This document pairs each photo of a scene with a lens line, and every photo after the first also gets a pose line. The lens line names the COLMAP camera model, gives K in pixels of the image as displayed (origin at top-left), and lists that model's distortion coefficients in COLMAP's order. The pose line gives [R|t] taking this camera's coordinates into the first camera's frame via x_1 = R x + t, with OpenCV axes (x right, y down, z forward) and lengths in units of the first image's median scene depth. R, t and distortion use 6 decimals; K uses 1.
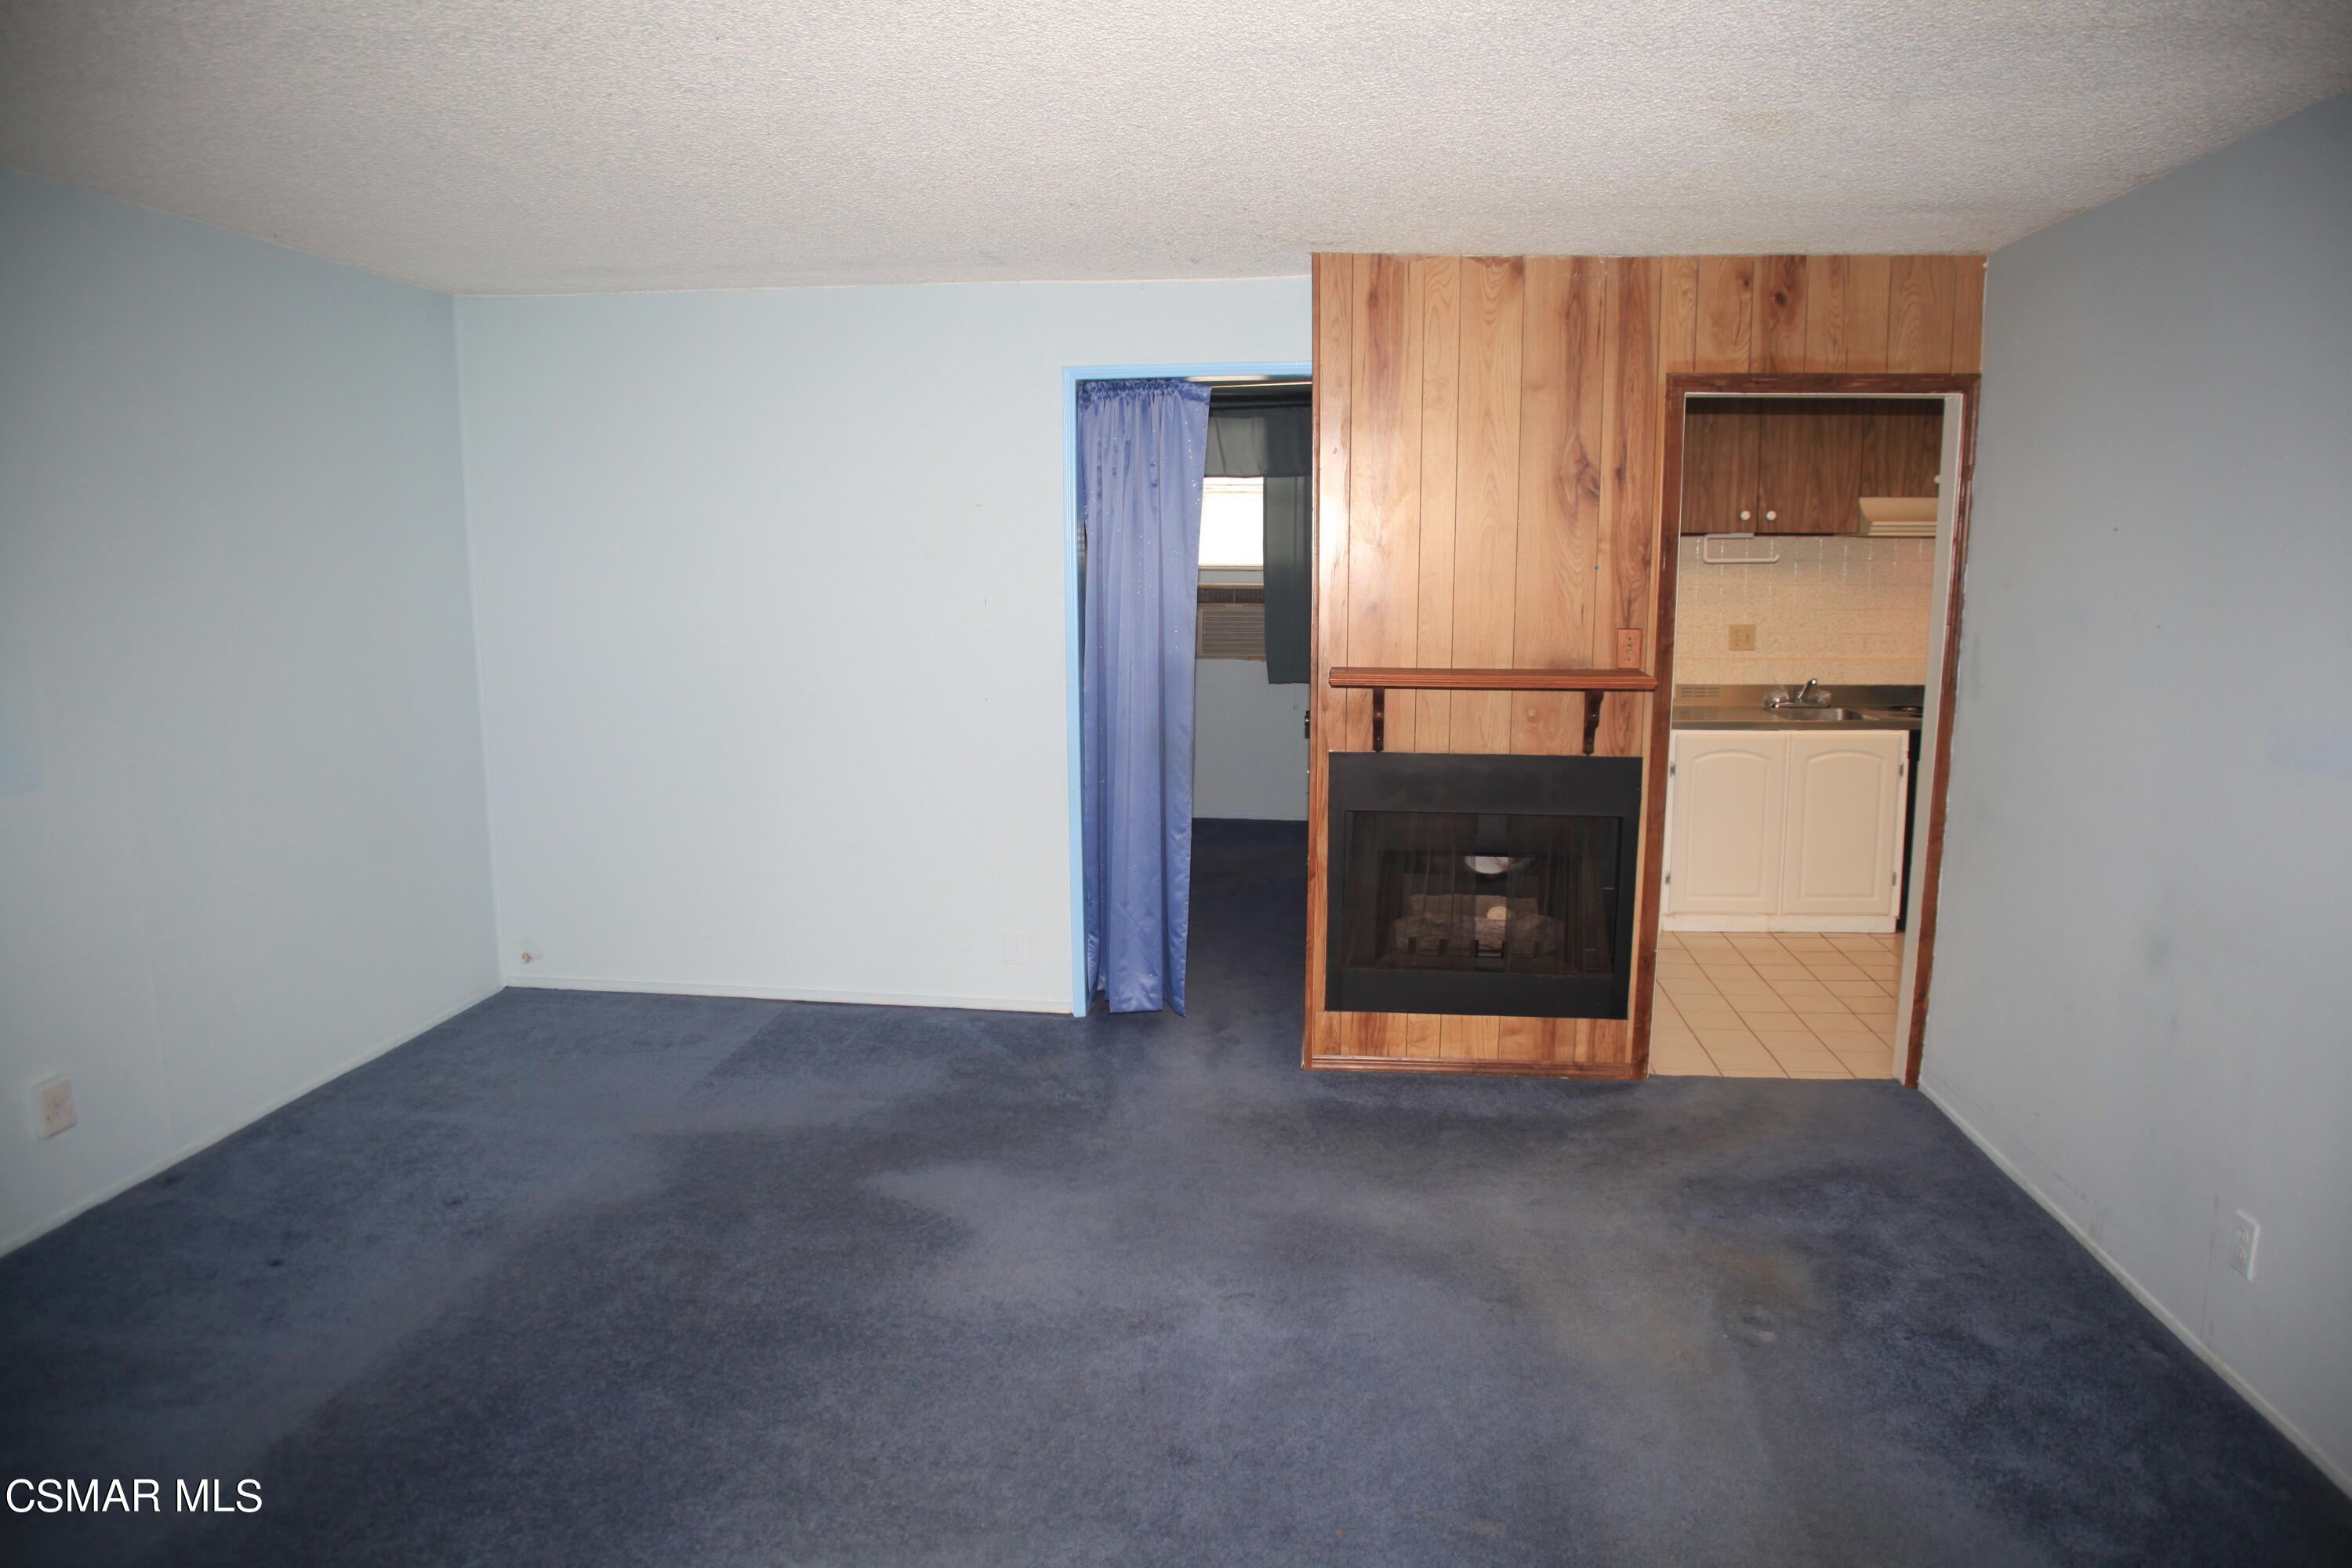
lens RADIAL K [[1497.8, 0, 1175.6], [0, 1497.8, 786.9], [0, 0, 1]] dist [-0.105310, 0.057308]
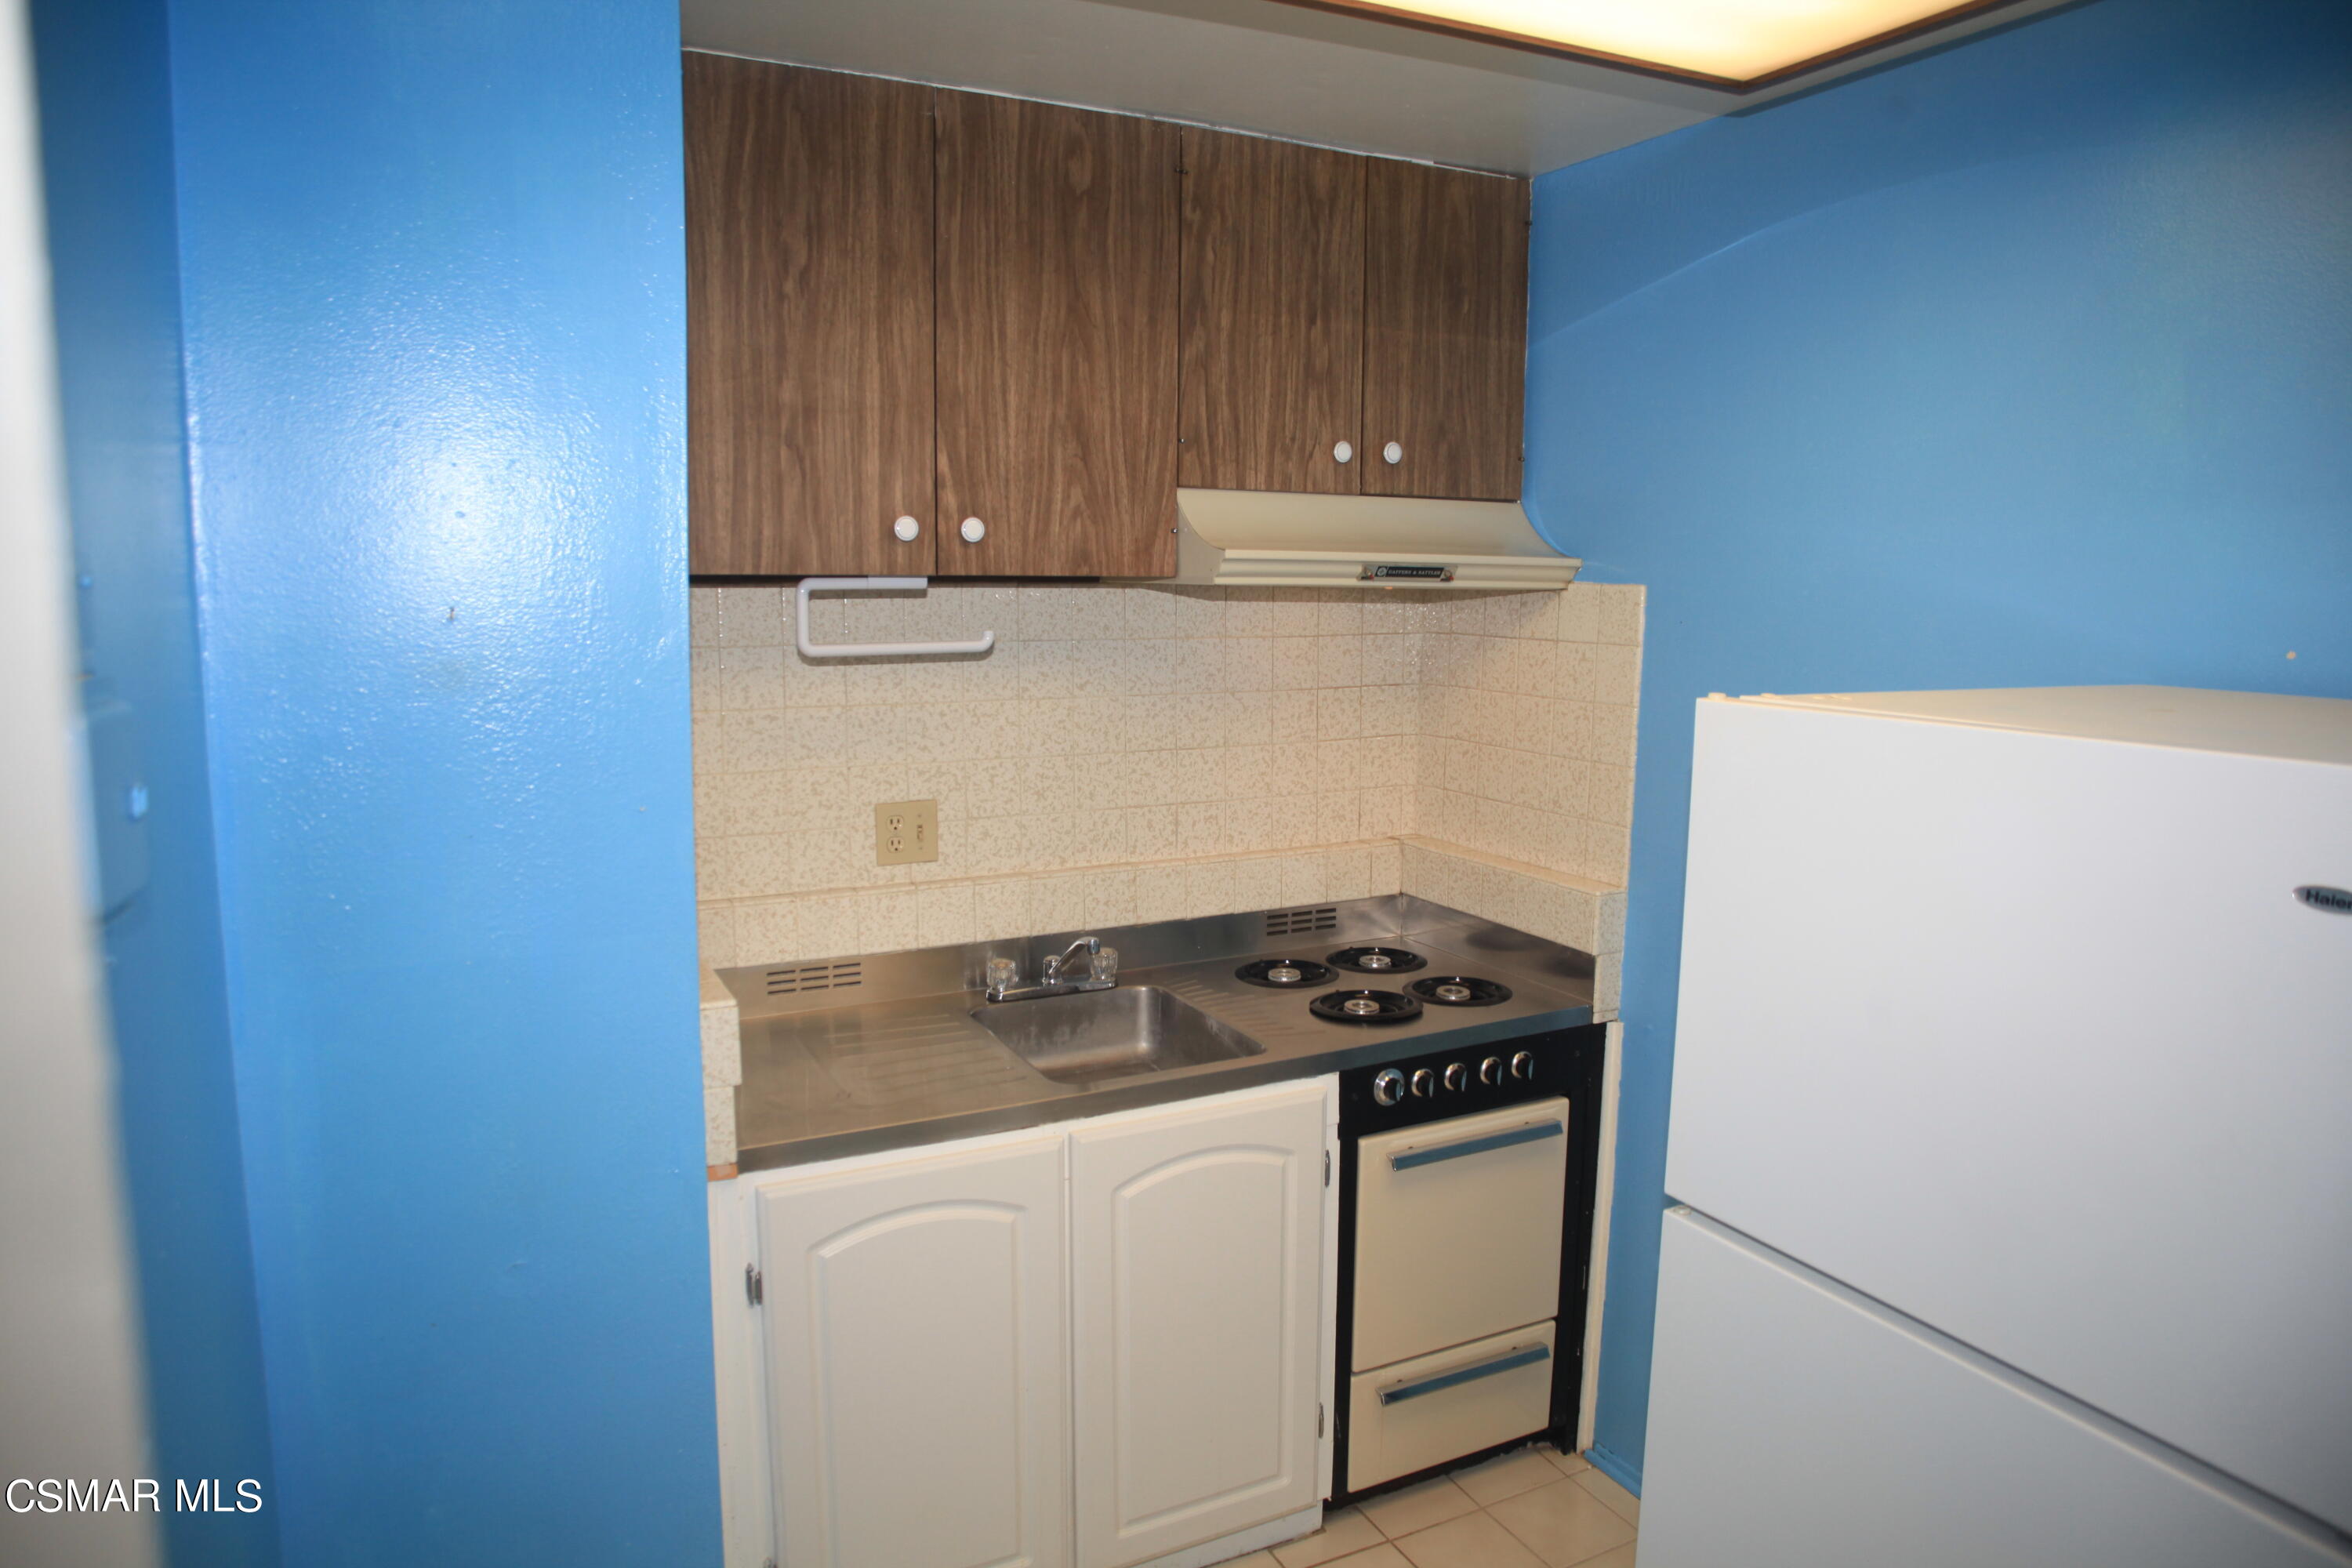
lens RADIAL K [[1497.8, 0, 1175.6], [0, 1497.8, 786.9], [0, 0, 1]] dist [-0.105310, 0.057308]
pose [[0.836156, -0.061788, 0.545001, 0.333469], [0.070344, 0.997509, 0.005166, -0.165091], [-0.543963, 0.034018, 0.838420, 0.919867]]
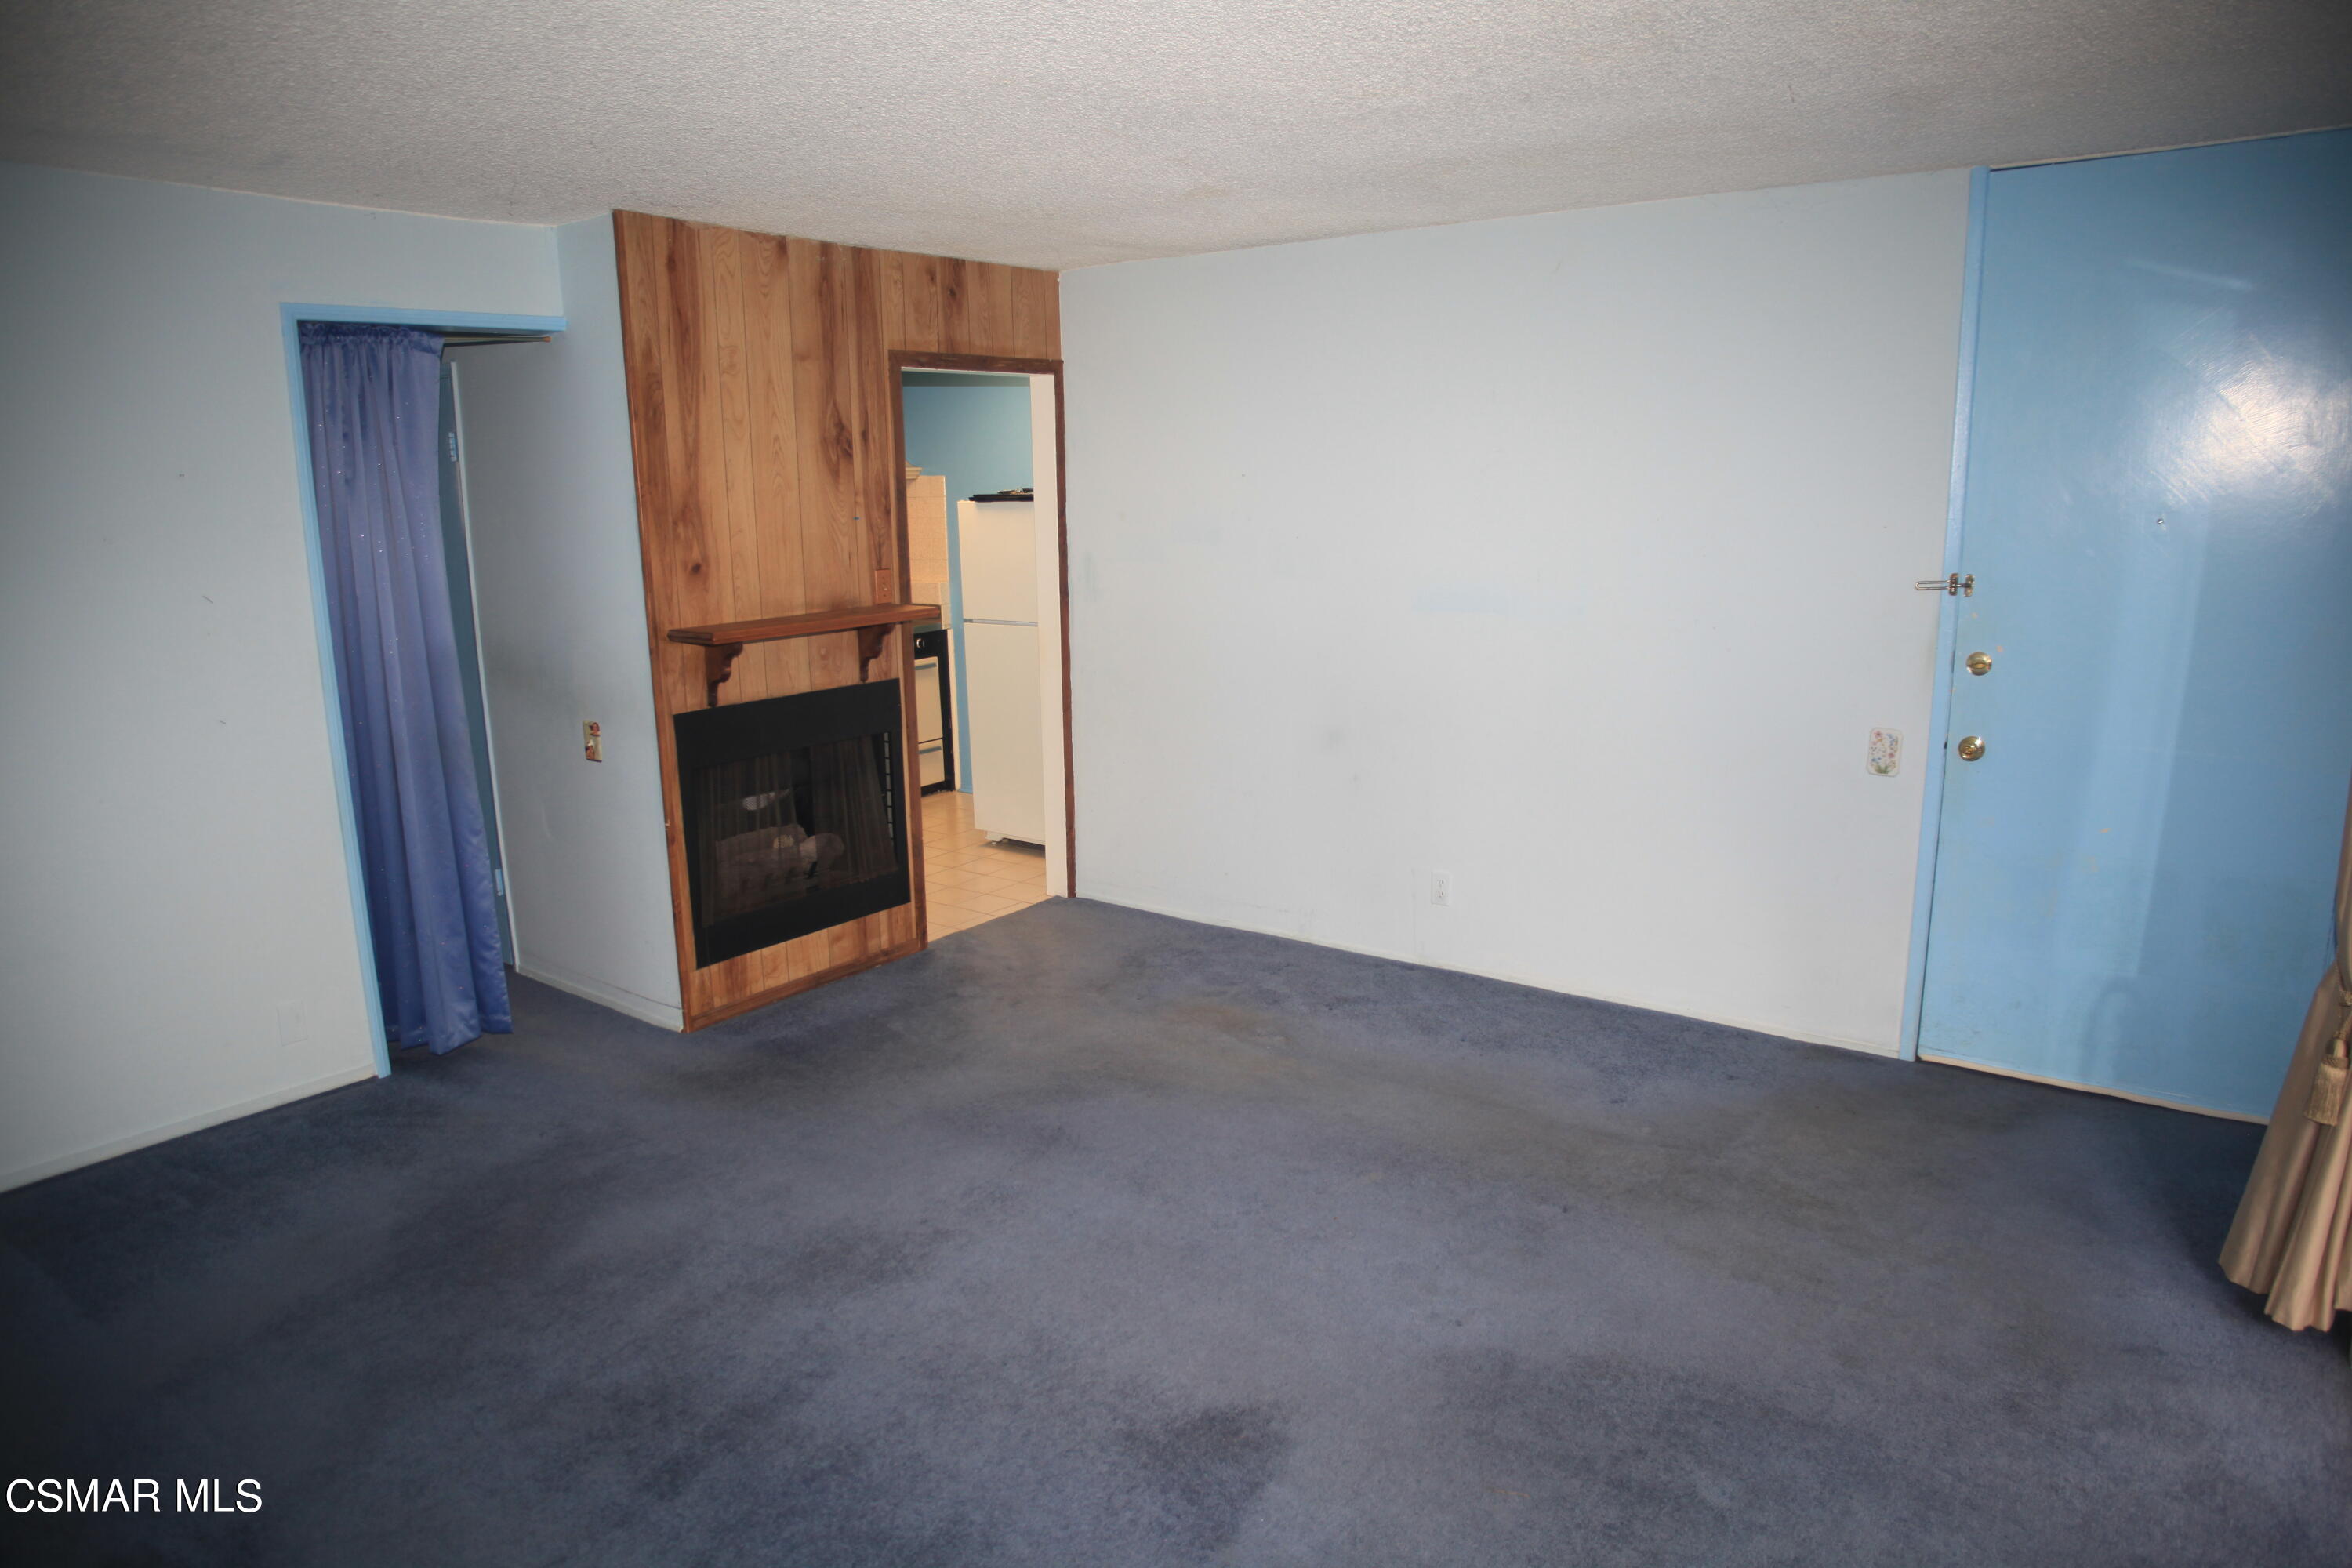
lens RADIAL K [[1497.8, 0, 1175.6], [0, 1497.8, 786.9], [0, 0, 1]] dist [-0.105310, 0.057308]
pose [[0.507106, -0.185640, 0.841654, -0.573075], [0.153858, 0.980341, 0.123528, -0.046657], [-0.848040, 0.066853, 0.525699, 0.194964]]
